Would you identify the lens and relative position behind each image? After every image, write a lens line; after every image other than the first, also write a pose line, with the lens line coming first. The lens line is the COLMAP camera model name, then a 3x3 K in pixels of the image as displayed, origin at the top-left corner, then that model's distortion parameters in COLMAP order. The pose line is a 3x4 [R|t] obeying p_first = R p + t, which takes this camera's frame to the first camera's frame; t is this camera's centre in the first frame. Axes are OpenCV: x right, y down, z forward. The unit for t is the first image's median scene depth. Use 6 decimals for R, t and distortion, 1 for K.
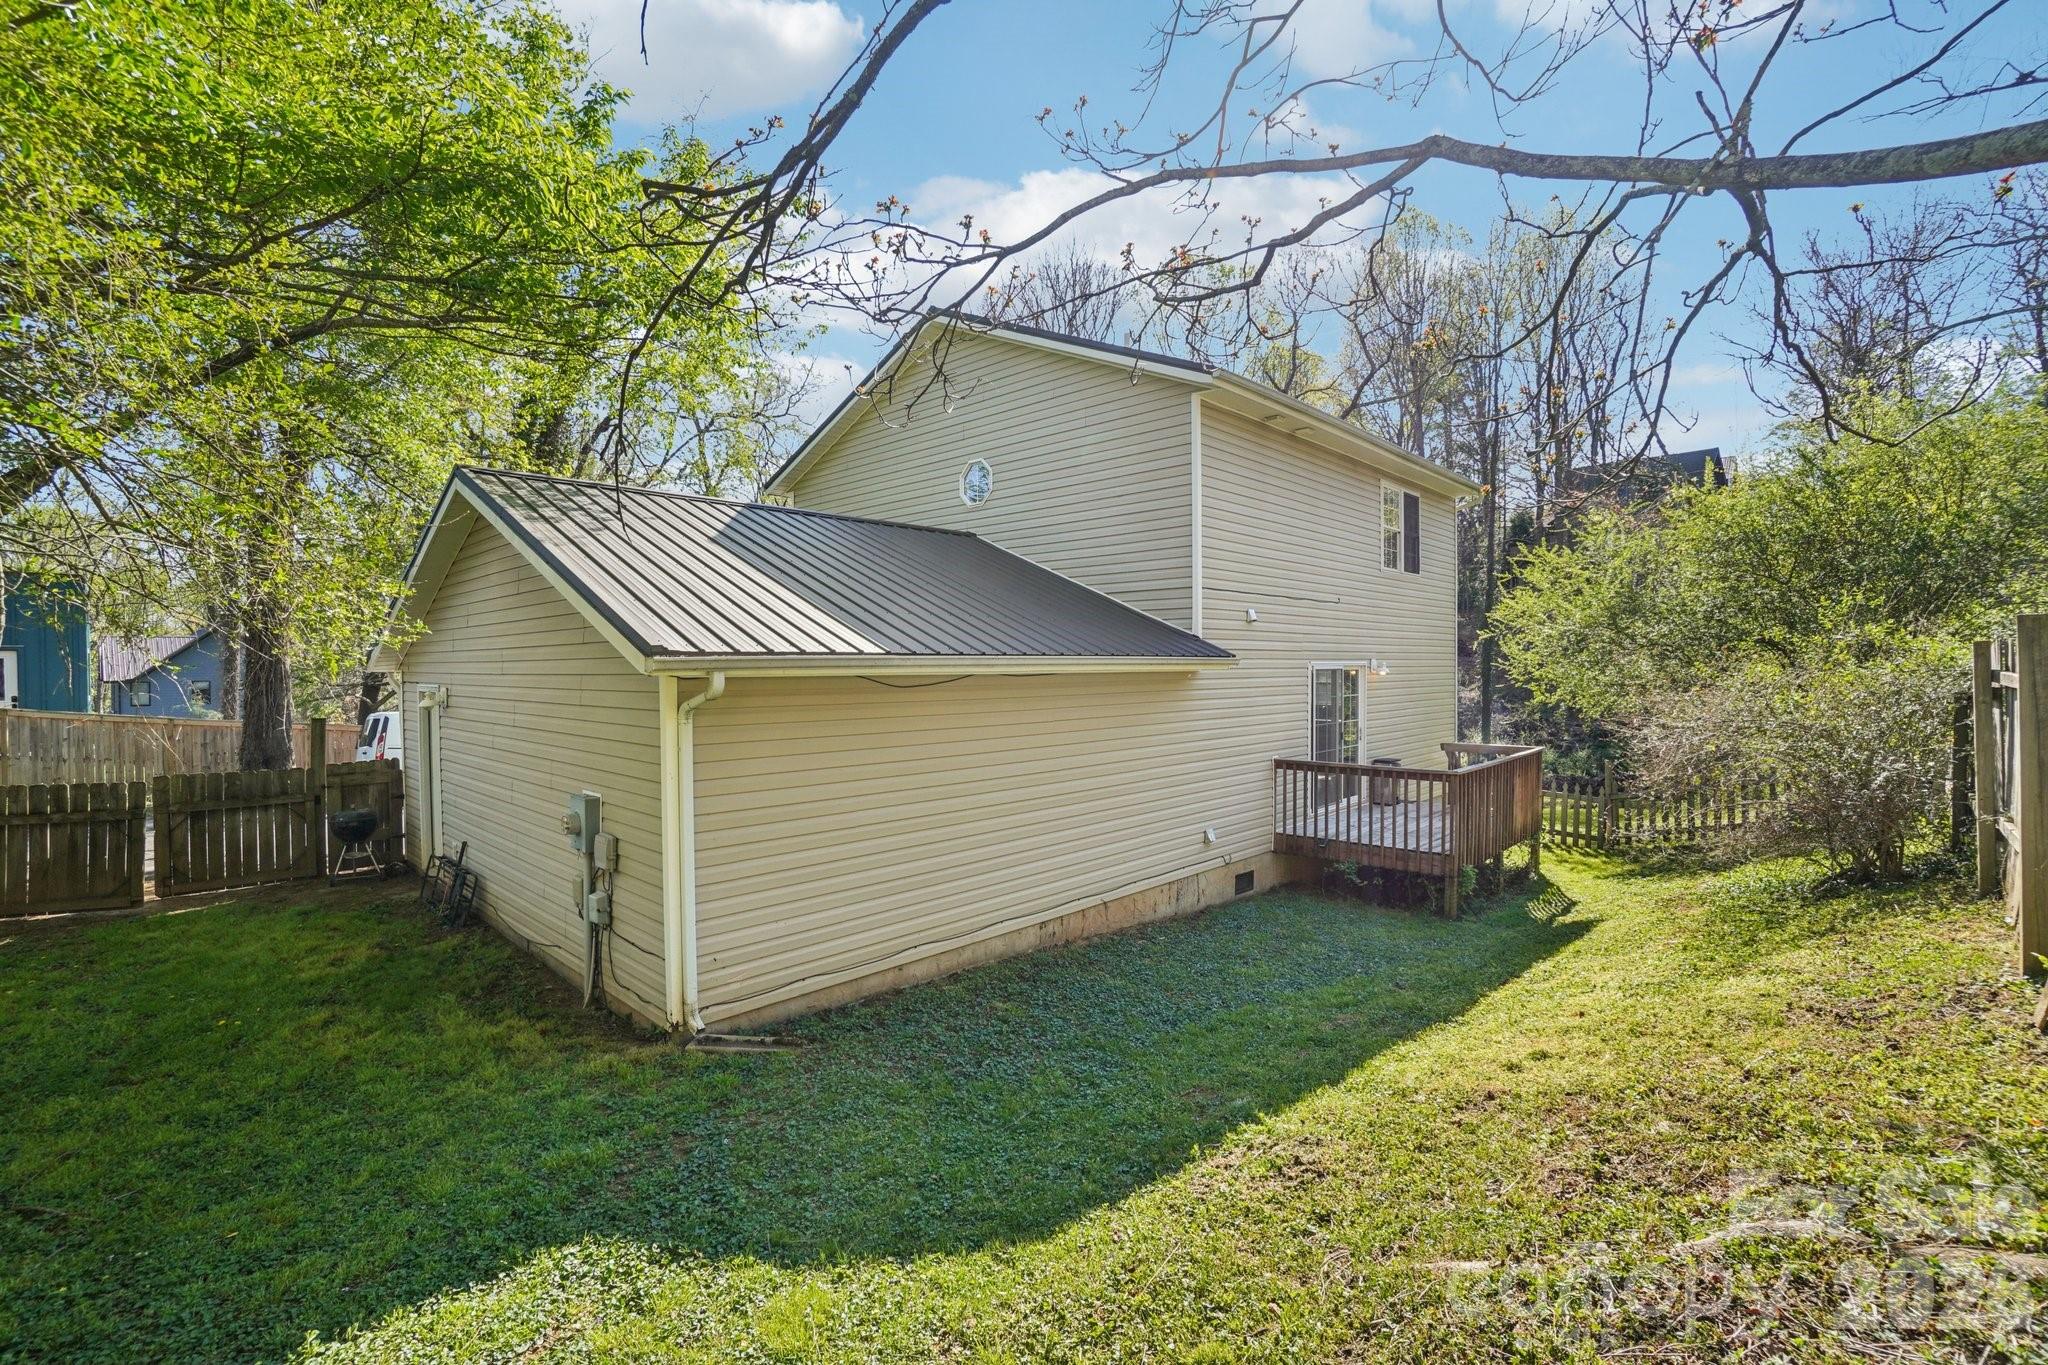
lens RADIAL K [[918.1, 0, 1033.6], [0, 918.1, 666.7], [0, 0, 1]] dist [-0.059436, 0.019508]
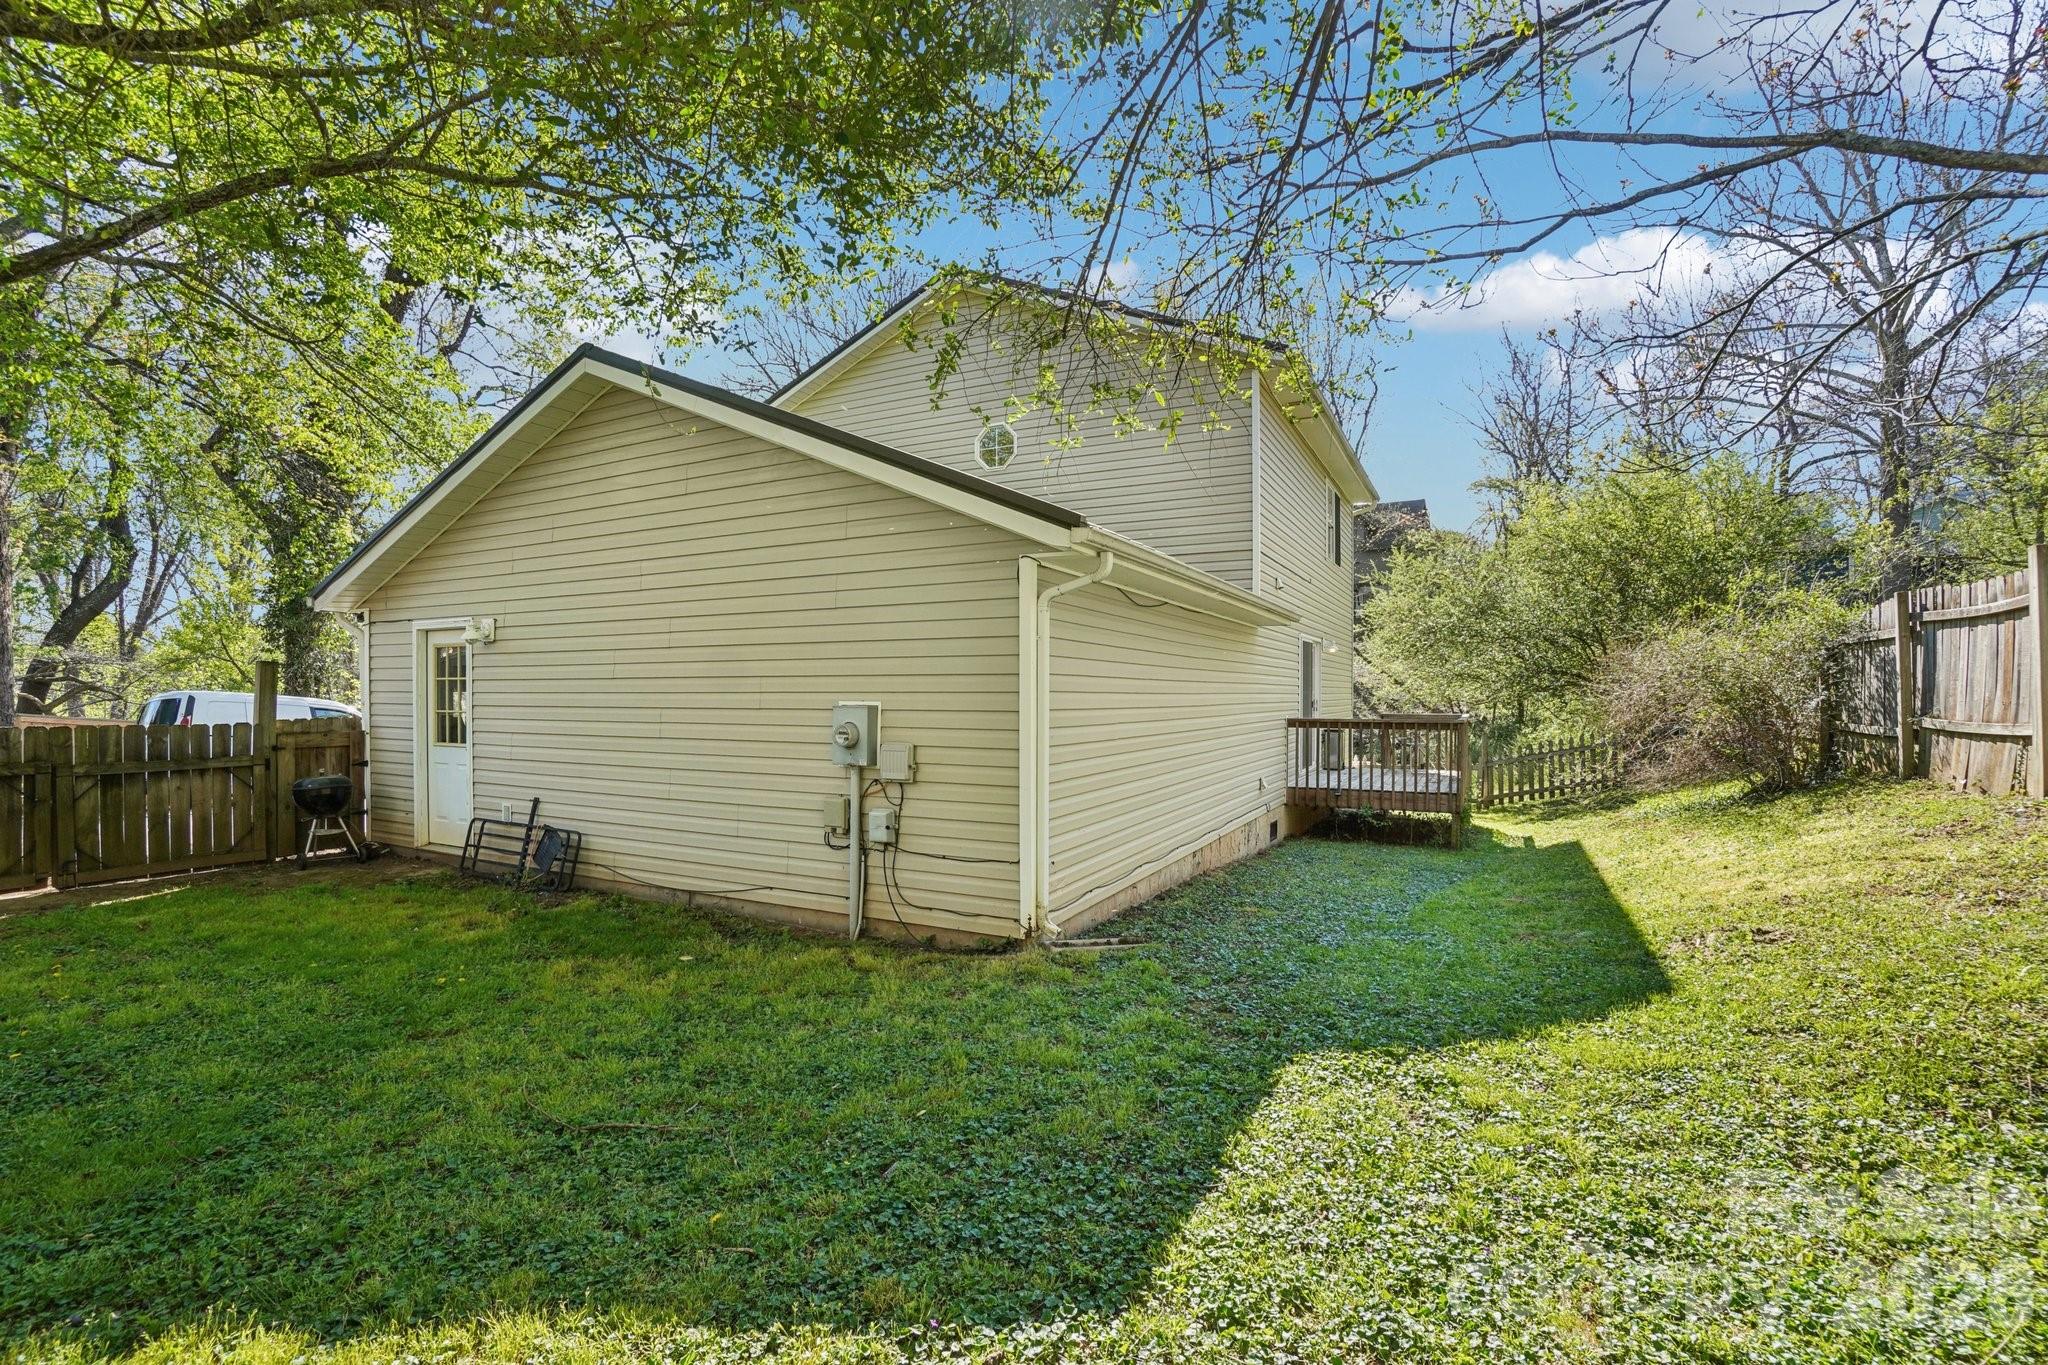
lens RADIAL K [[918.1, 0, 1037.5], [0, 918.1, 703.9], [0, 0, 1]] dist [-0.059436, 0.019508]
pose [[0.957688, 0.004068, 0.287779, -0.606197], [-0.006689, 0.999945, 0.008125, 0.137001], [-0.287730, -0.009706, 0.957662, 0.071656]]
